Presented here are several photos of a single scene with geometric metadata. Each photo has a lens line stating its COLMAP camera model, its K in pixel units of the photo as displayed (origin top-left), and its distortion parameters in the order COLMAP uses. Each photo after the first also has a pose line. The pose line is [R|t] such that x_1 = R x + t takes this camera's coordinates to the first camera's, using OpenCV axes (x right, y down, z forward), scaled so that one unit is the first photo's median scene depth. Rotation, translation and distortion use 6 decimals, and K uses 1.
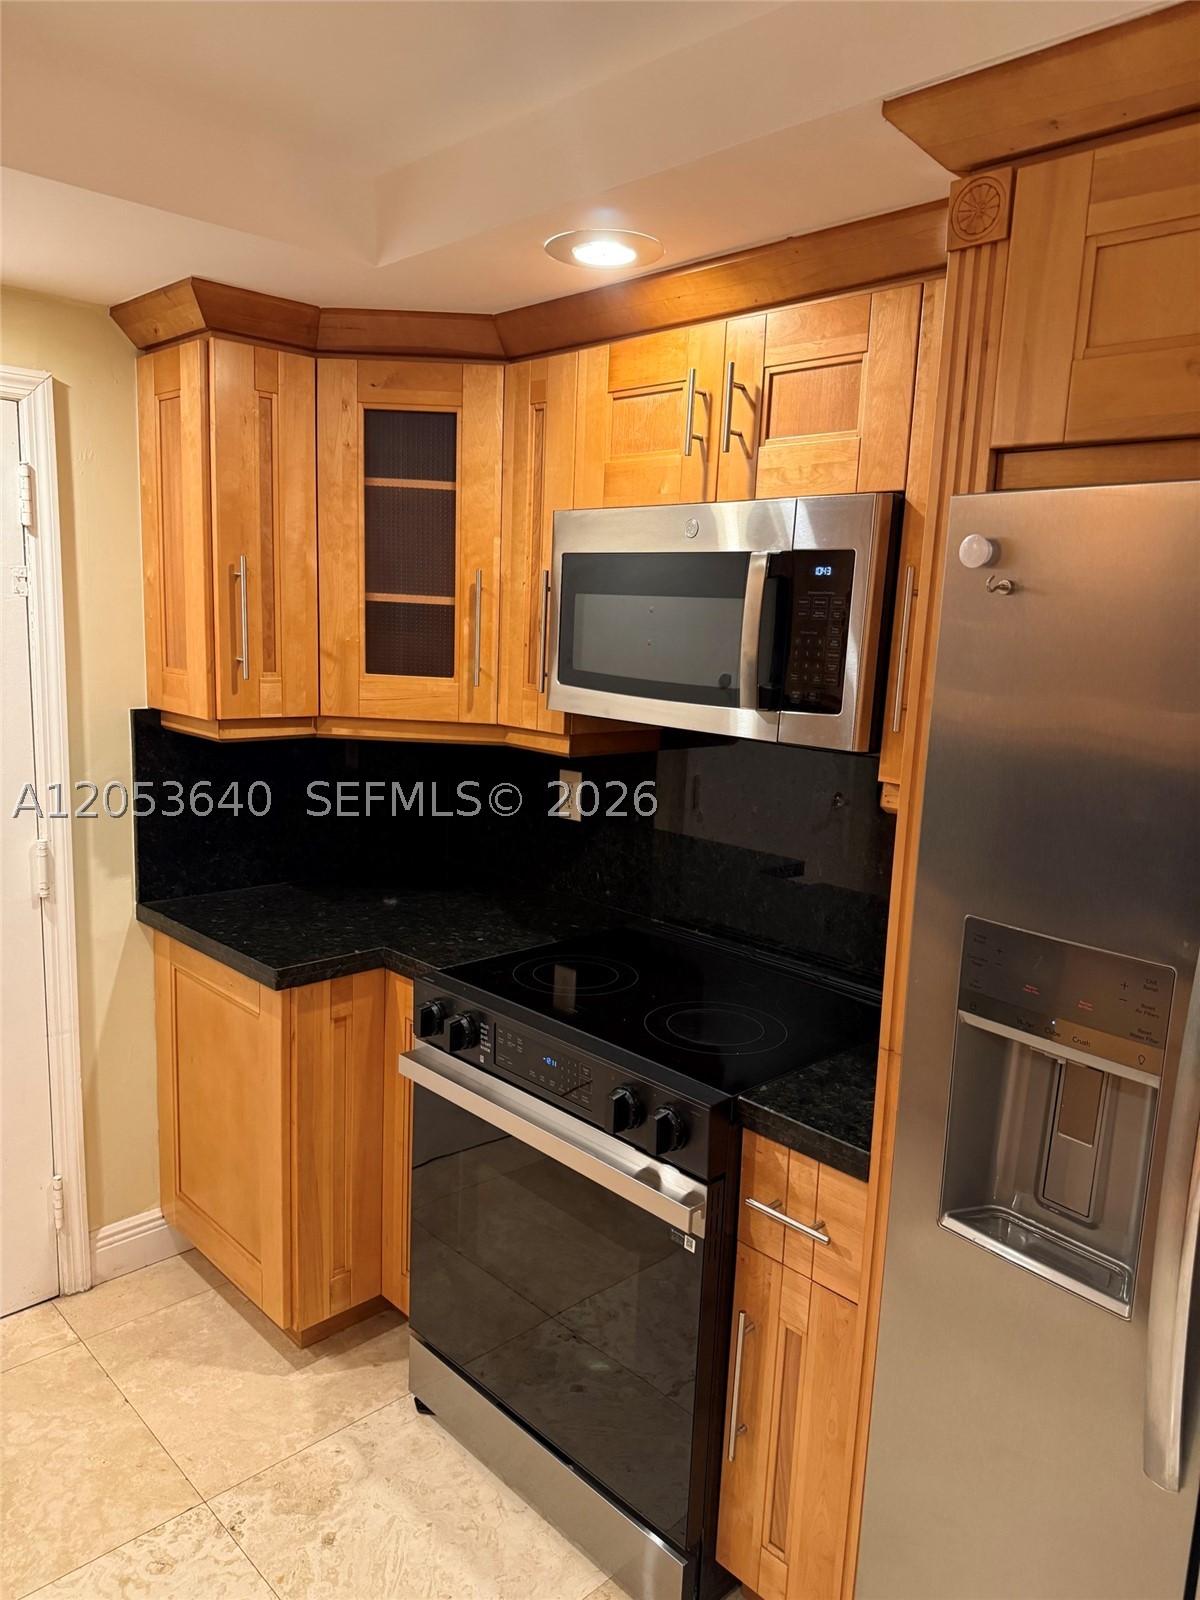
lens RADIAL K [[1123.8, 0, 591.2], [0, 1123.8, 804.2], [0, 0, 1]] dist [0.058983, -0.092540]
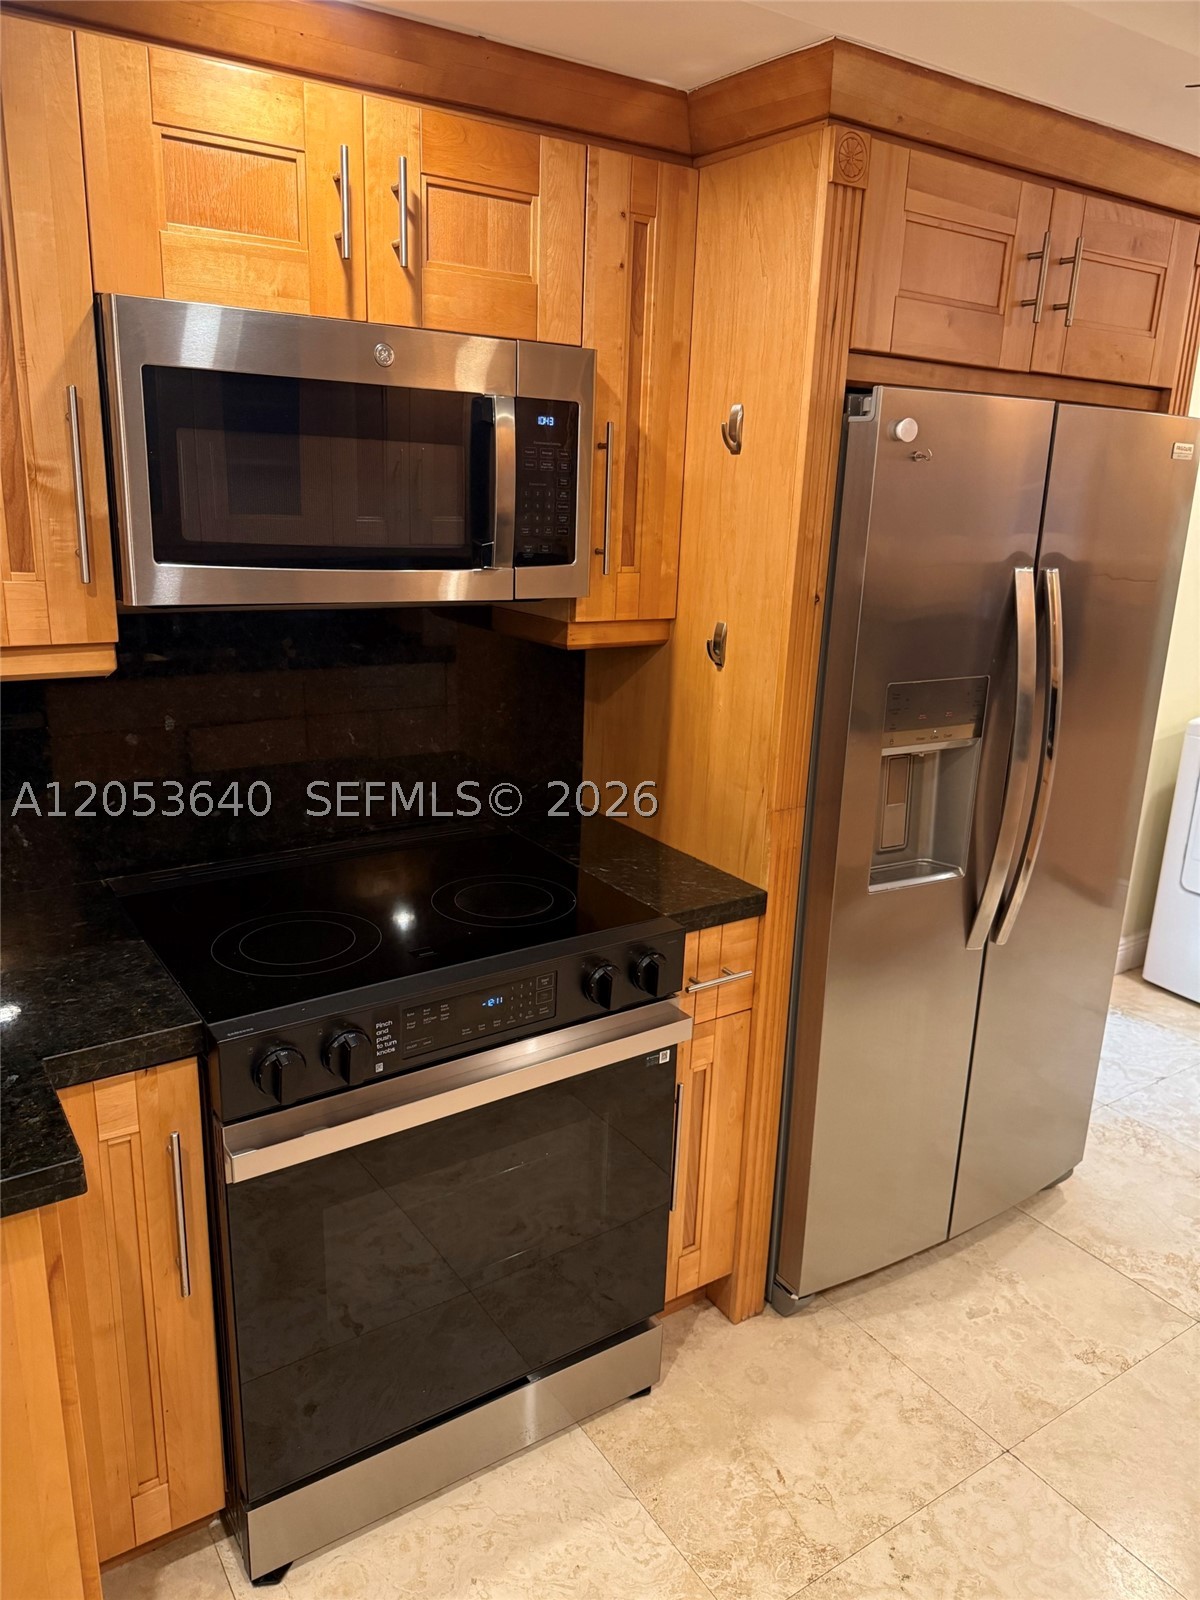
lens RADIAL K [[1123.8, 0, 591.2], [0, 1123.8, 804.2], [0, 0, 1]] dist [0.058983, -0.092540]
pose [[0.166074, -0.301289, 0.938959, -0.787169], [0.139614, 0.949774, 0.280066, -0.148162], [-0.976180, 0.084580, 0.199797, 0.732979]]
